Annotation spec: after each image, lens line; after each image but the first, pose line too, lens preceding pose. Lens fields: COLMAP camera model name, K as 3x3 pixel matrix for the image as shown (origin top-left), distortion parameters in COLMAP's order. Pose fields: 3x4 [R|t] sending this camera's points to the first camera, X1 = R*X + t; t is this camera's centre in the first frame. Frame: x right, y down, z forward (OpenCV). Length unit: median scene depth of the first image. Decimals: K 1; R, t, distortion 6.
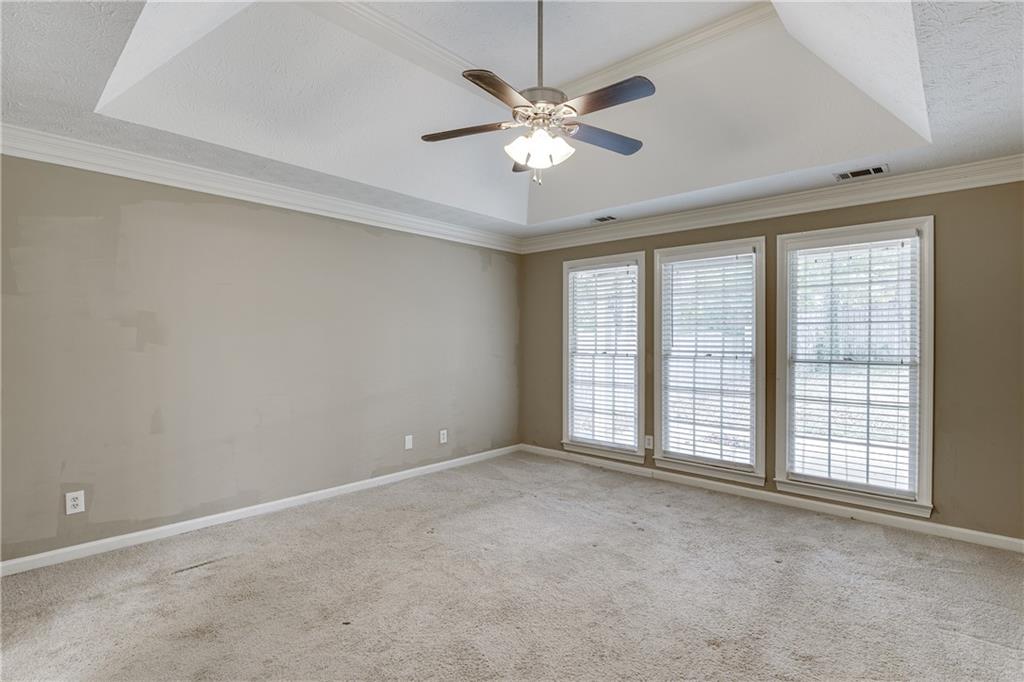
lens RADIAL K [[486.6, 0, 512.8], [0, 486.6, 341.6], [0, 0, 1]] dist [-0.014034, 0.000651]
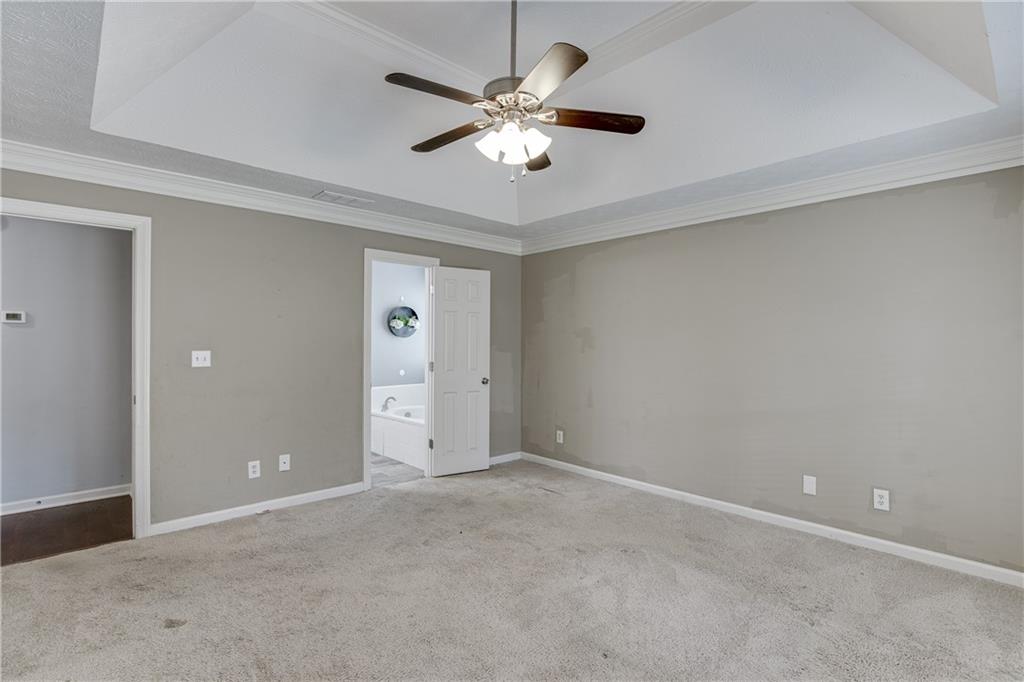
lens RADIAL K [[486.6, 0, 516.4], [0, 486.6, 343.9], [0, 0, 1]] dist [-0.014034, 0.000651]
pose [[-0.079184, 0.001103, -0.996859, 0.814390], [-0.004125, 0.999990, 0.001434, -0.010392], [0.996851, 0.004226, -0.079179, 0.897100]]
